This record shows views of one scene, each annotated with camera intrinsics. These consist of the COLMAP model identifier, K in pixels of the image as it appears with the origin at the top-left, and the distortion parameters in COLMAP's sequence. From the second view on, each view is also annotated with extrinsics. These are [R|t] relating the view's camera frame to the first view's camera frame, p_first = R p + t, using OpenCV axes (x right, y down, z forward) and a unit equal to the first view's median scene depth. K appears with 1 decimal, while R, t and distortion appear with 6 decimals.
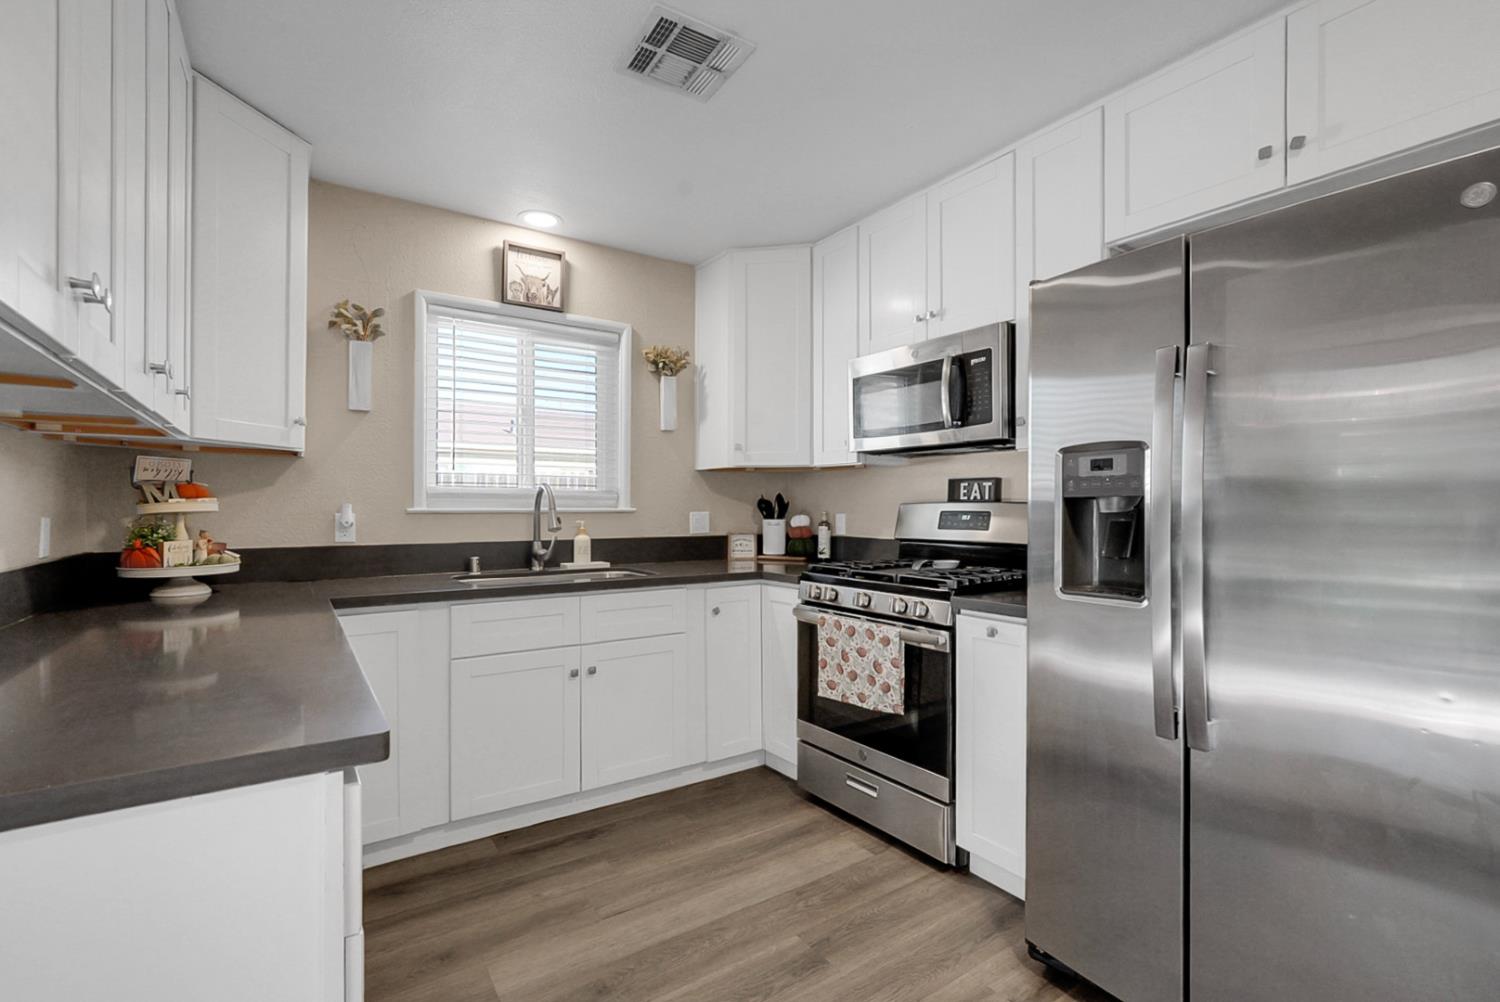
lens RADIAL K [[675.7, 0, 750.6], [0, 675.7, 520.2], [0, 0, 1]] dist [-0.021895, 0.009737]
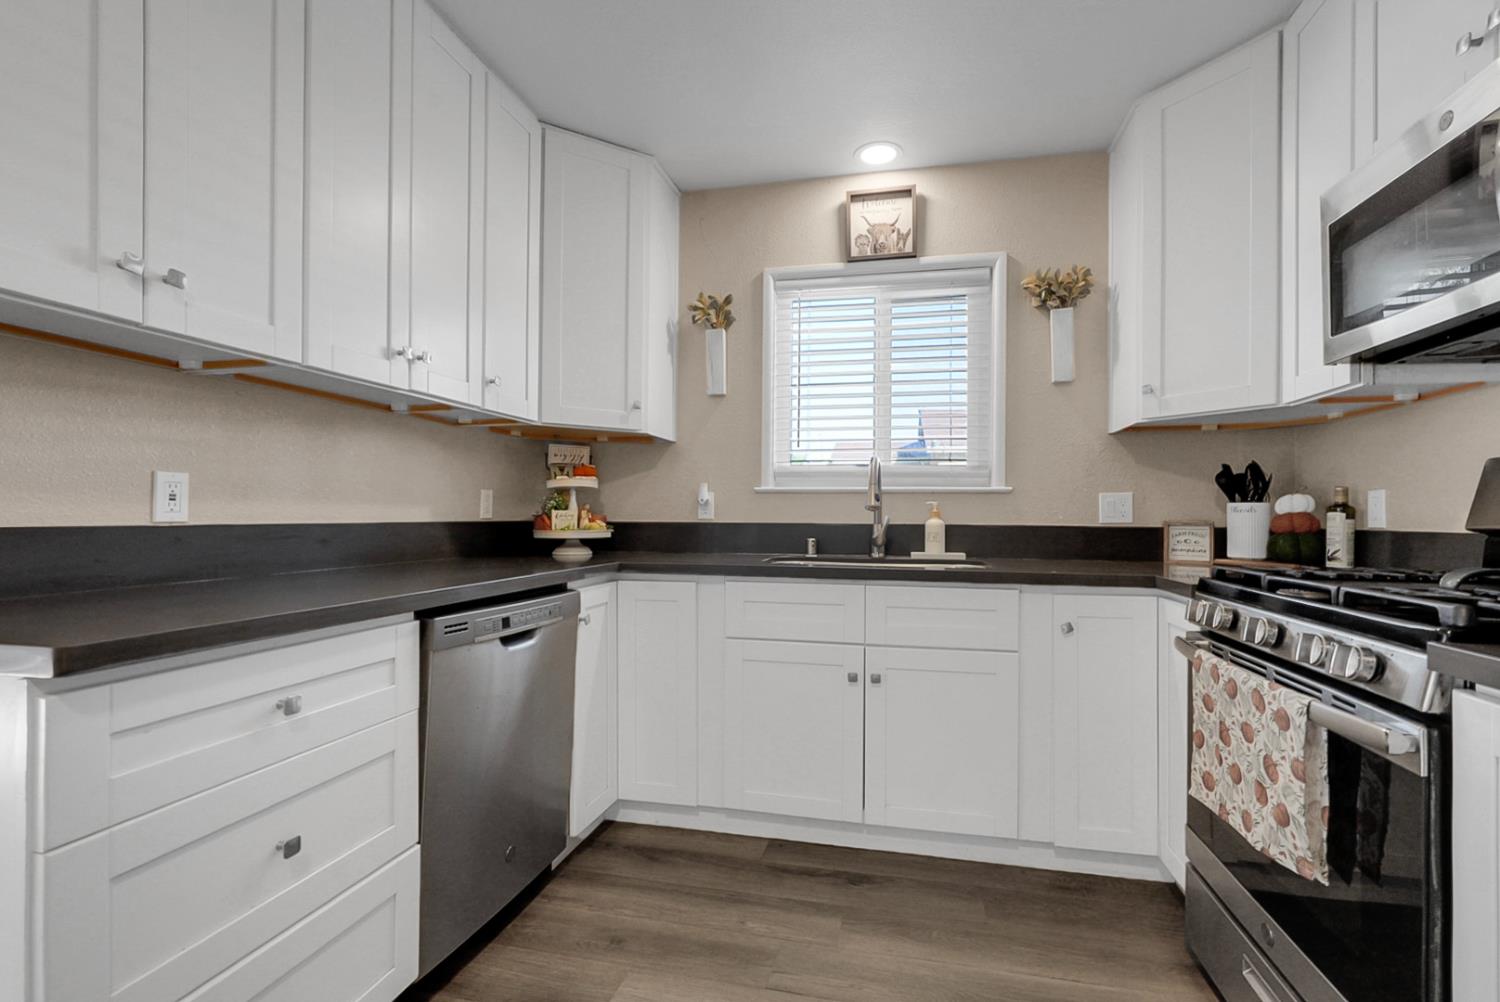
lens RADIAL K [[675.7, 0, 750.6], [0, 675.7, 520.2], [0, 0, 1]] dist [-0.021895, 0.009737]
pose [[0.681740, 0.012159, -0.731493, 0.223926], [-0.021951, 0.999752, -0.003840, 0.035086], [0.731265, 0.018675, 0.681838, 0.298243]]
